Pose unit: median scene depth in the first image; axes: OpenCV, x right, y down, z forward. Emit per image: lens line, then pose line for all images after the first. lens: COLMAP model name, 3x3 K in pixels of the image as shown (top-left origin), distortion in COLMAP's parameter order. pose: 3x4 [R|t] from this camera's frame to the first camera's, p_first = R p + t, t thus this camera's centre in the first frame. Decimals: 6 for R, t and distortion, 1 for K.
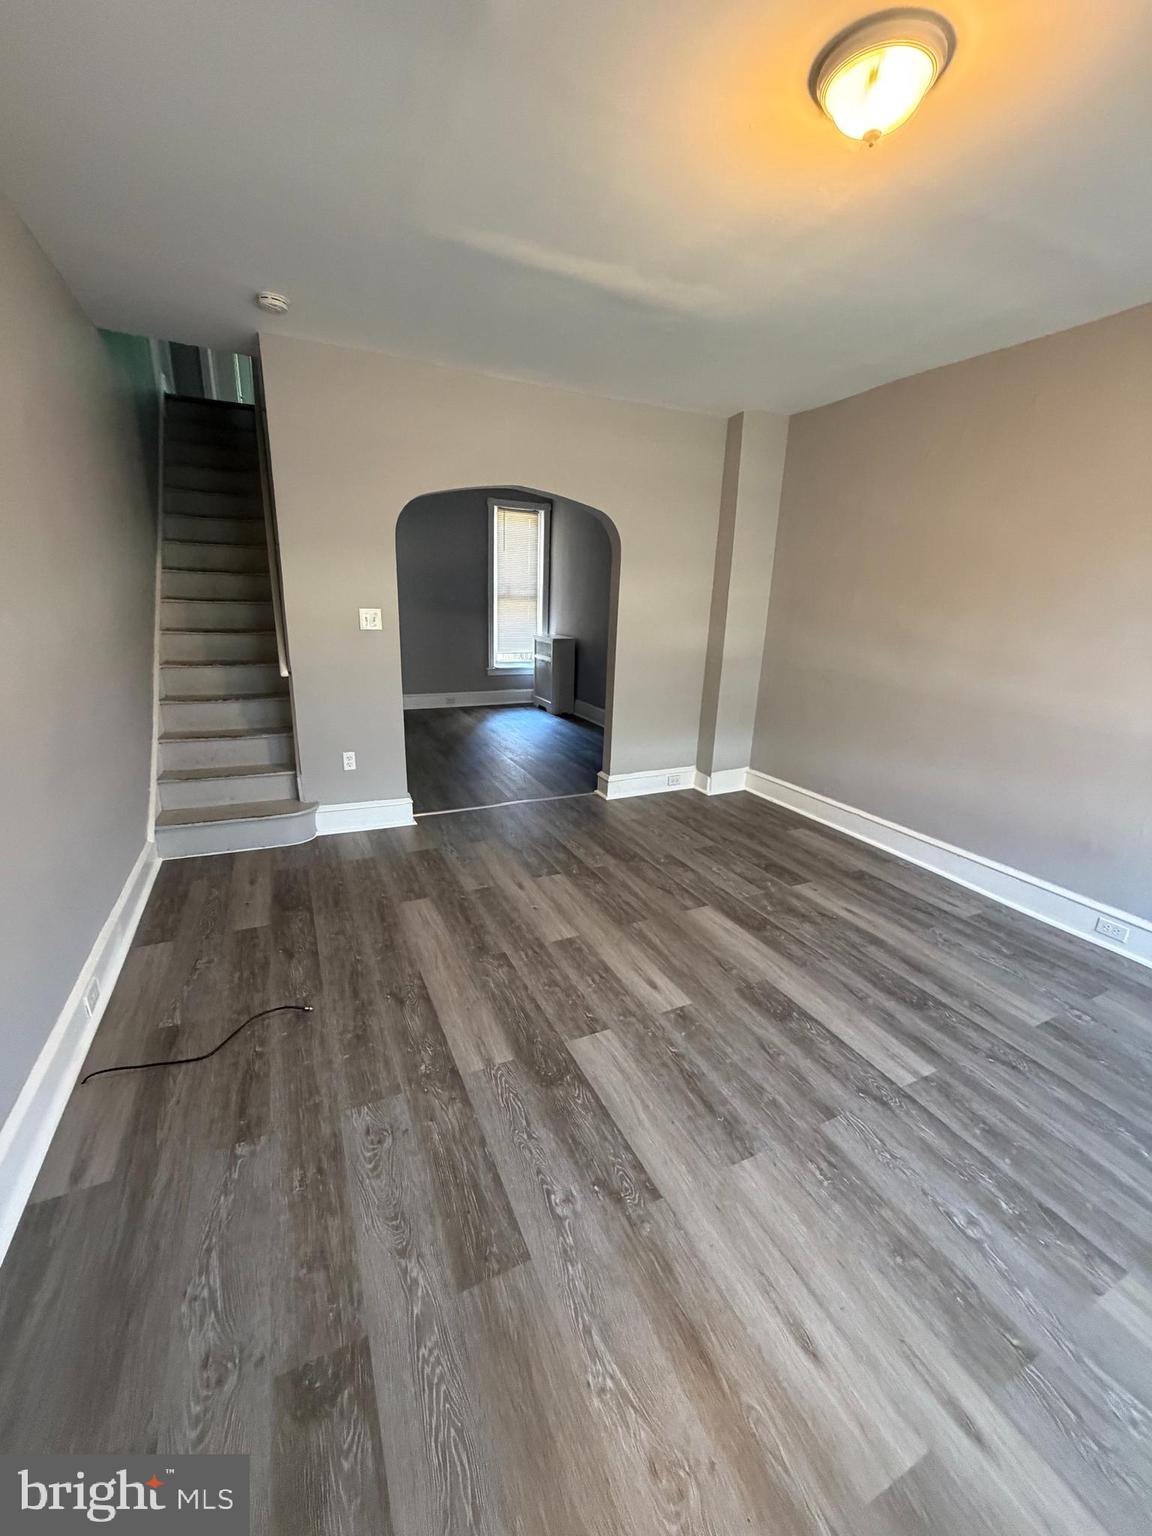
lens RADIAL K [[620.3, 0, 576.0], [0, 620.3, 768.0], [0, 0, 1]] dist [0.000199, 0.000024]
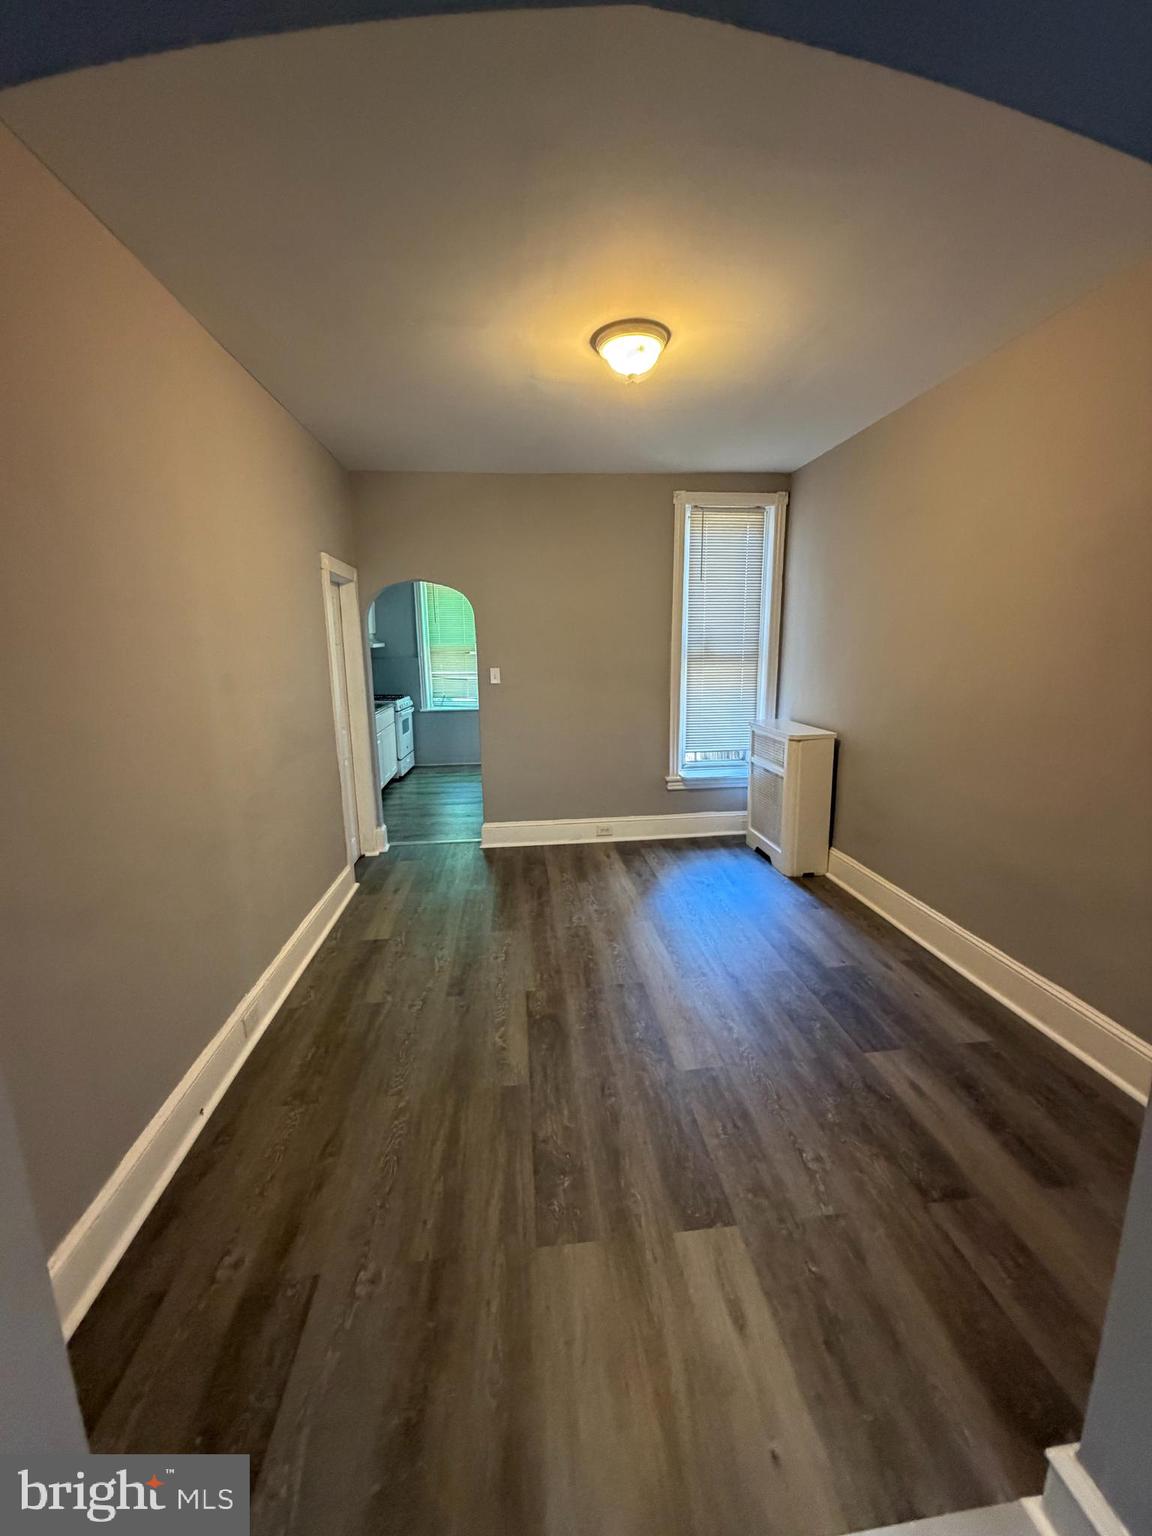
lens RADIAL K [[620.3, 0, 576.0], [0, 620.3, 768.0], [0, 0, 1]] dist [0.000199, 0.000024]
pose [[0.947881, 0.021704, -0.317883, -0.038832], [-0.048045, 0.996006, -0.075259, -0.123806], [0.314980, 0.086610, 0.945138, 0.424905]]
